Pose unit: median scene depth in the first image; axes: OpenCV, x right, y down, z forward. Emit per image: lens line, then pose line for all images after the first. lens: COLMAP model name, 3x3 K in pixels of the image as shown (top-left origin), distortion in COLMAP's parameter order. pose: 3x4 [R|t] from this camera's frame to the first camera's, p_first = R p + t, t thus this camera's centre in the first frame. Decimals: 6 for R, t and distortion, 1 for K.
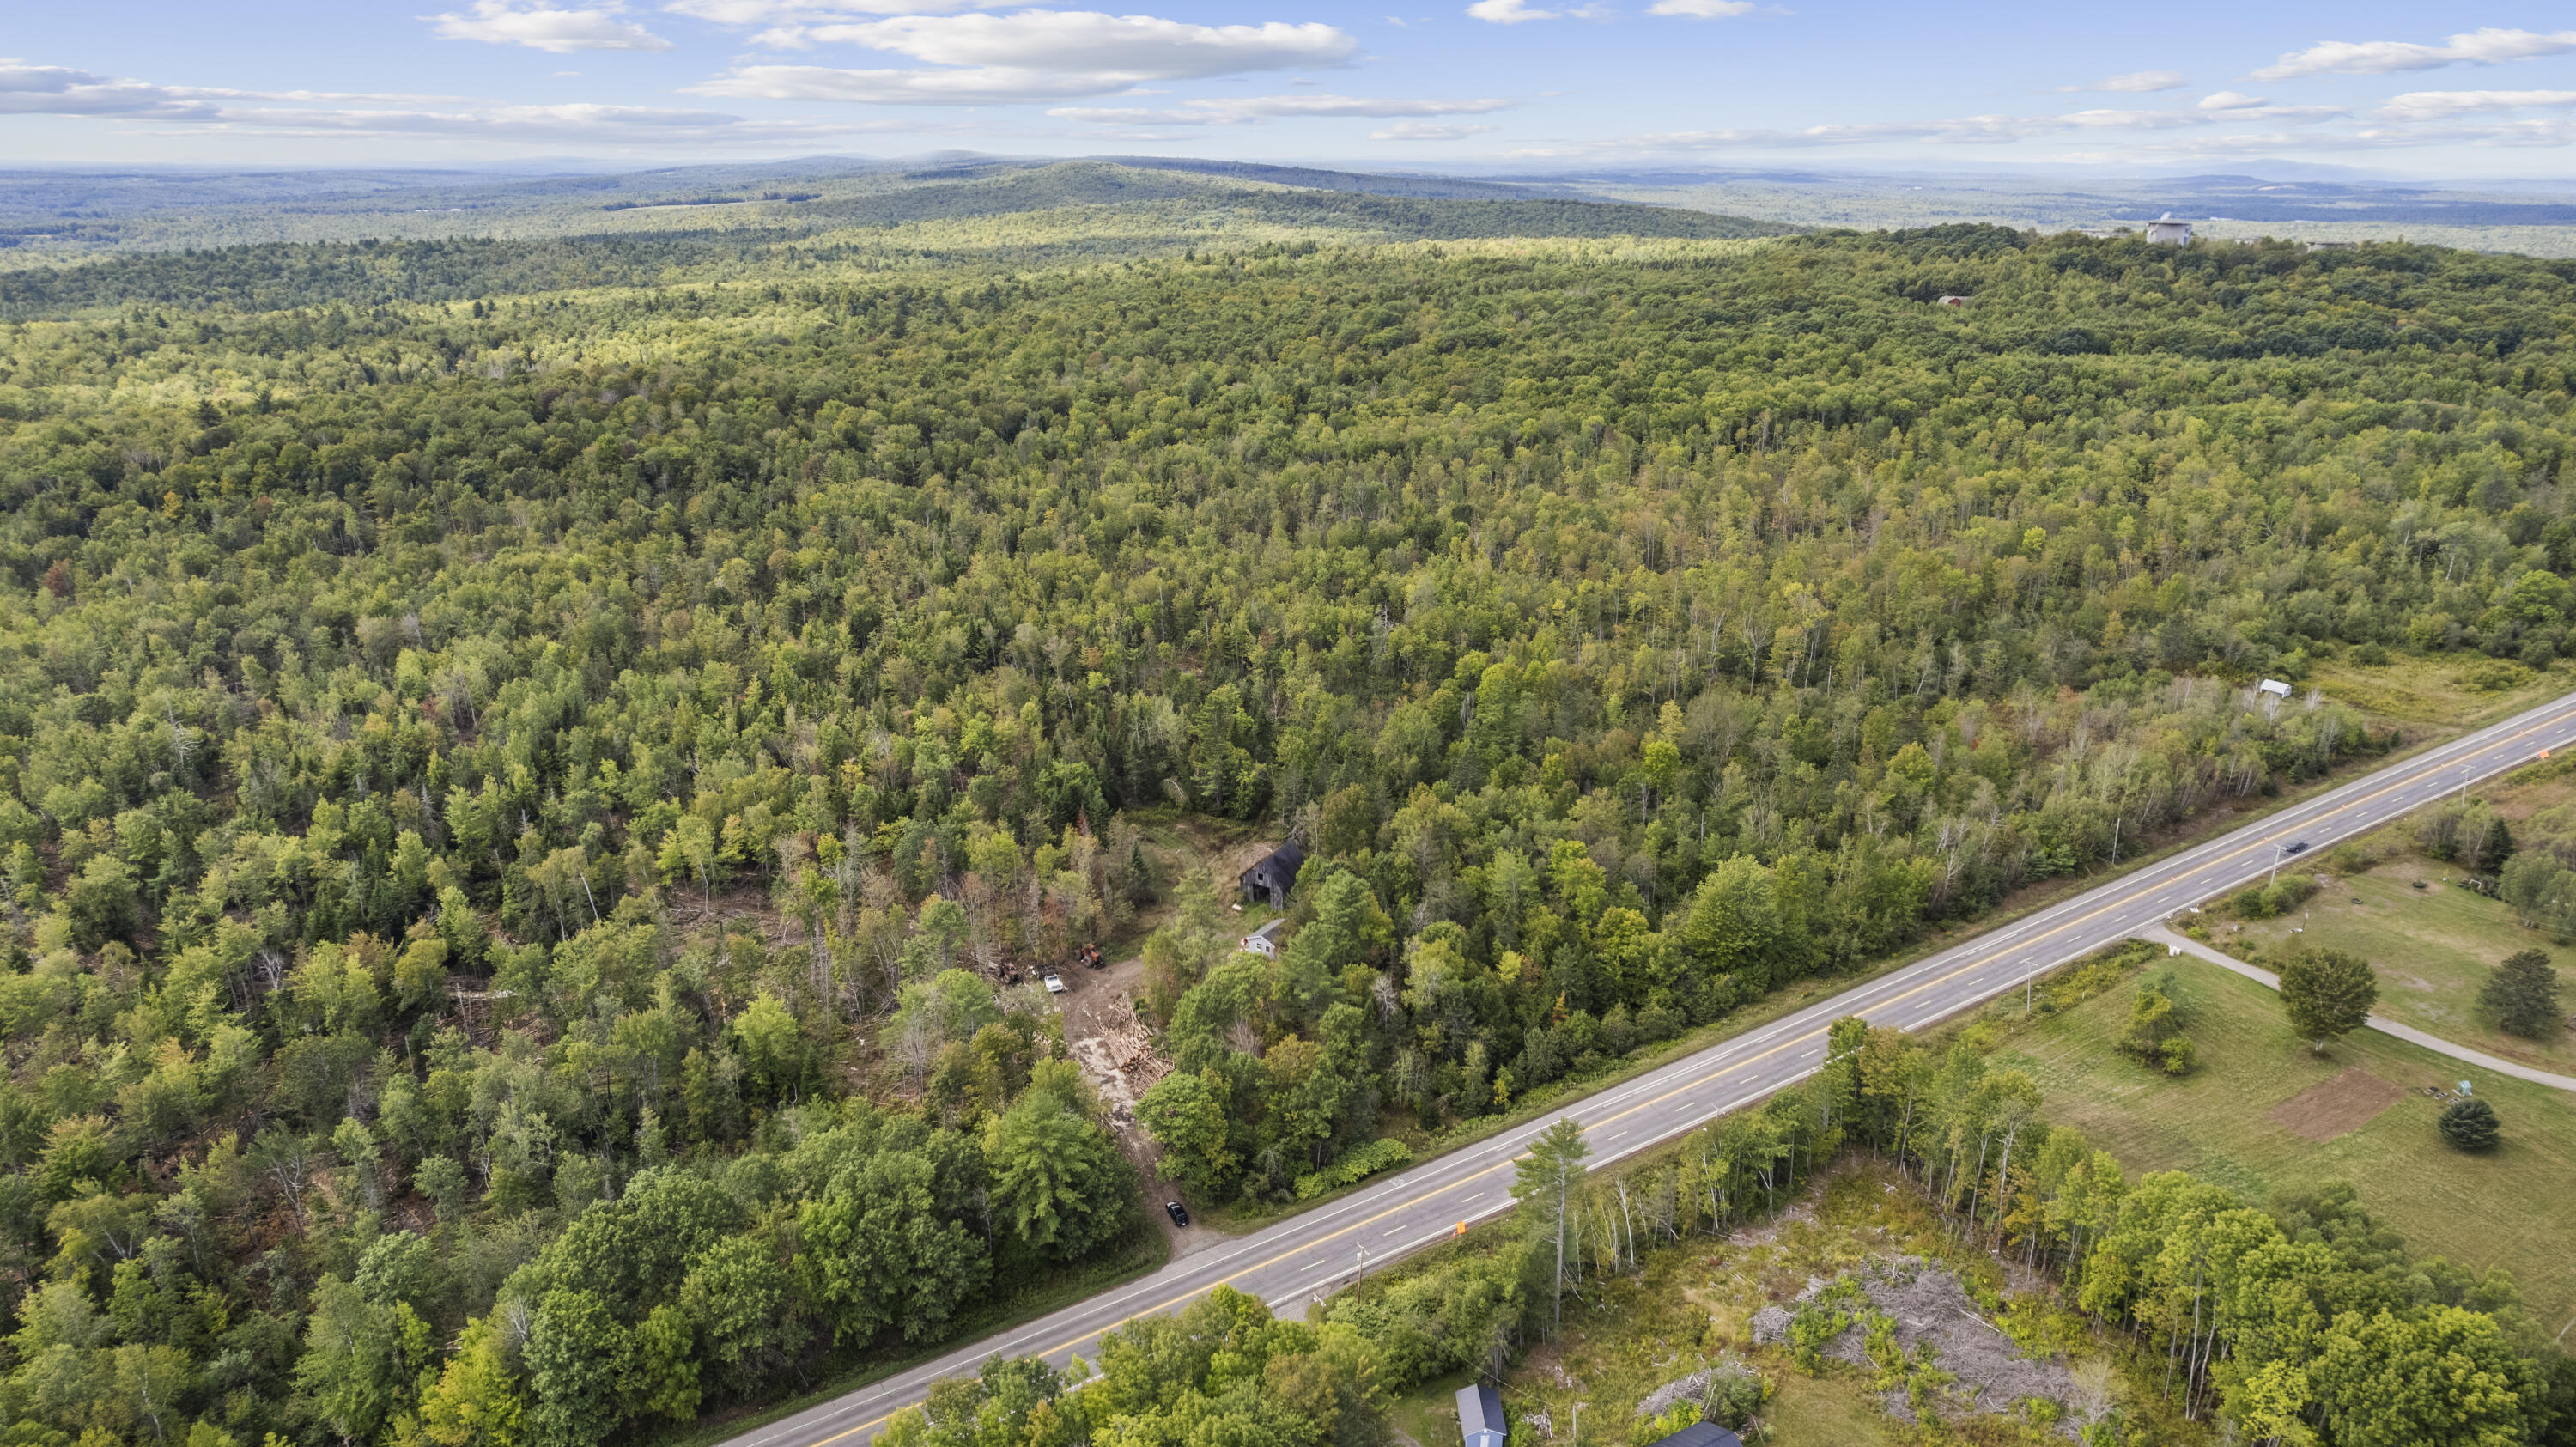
lens RADIAL K [[1701.9, 0, 1291.4], [0, 1701.9, 714.8], [0, 0, 1]] dist [-0.019594, 0.008576]
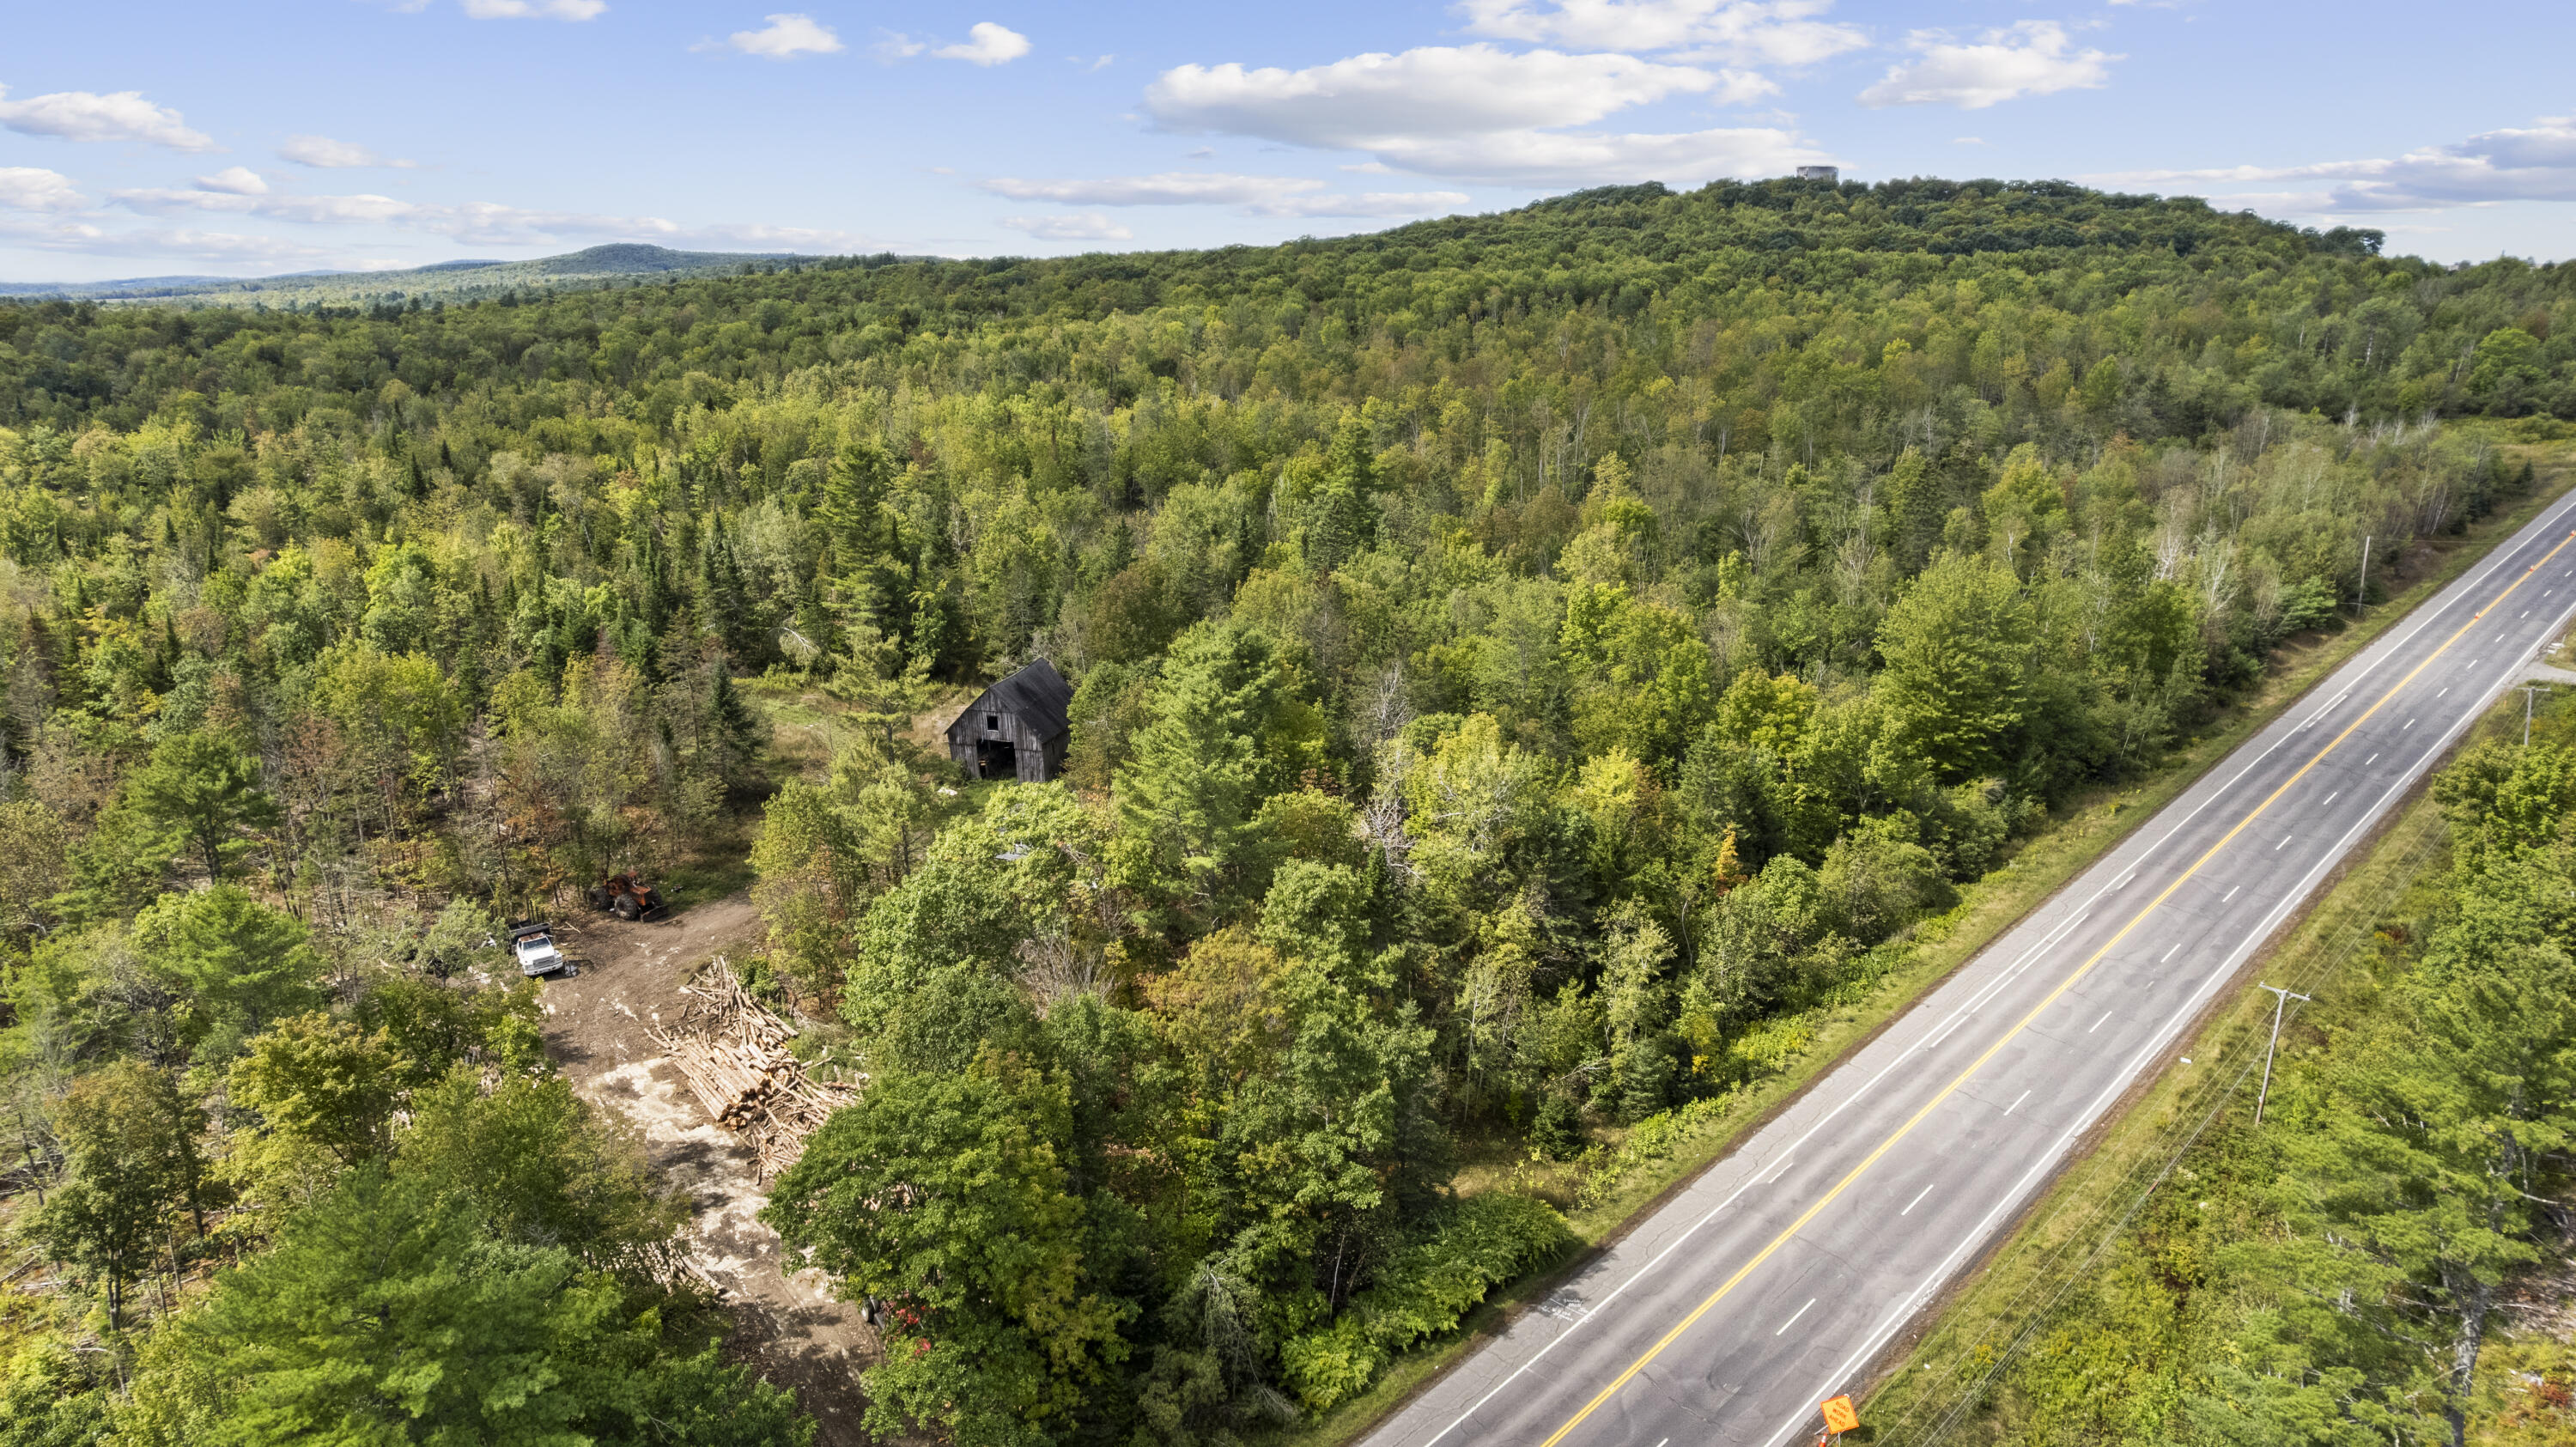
lens RADIAL K [[1701.9, 0, 1294.4], [0, 1701.9, 733.4], [0, 0, 1]] dist [-0.019594, 0.008576]
pose [[0.969516, -0.078558, 0.232092, -0.056656], [0.089862, 0.995209, -0.038522, 0.148034], [-0.227954, 0.058204, 0.971931, 0.596667]]
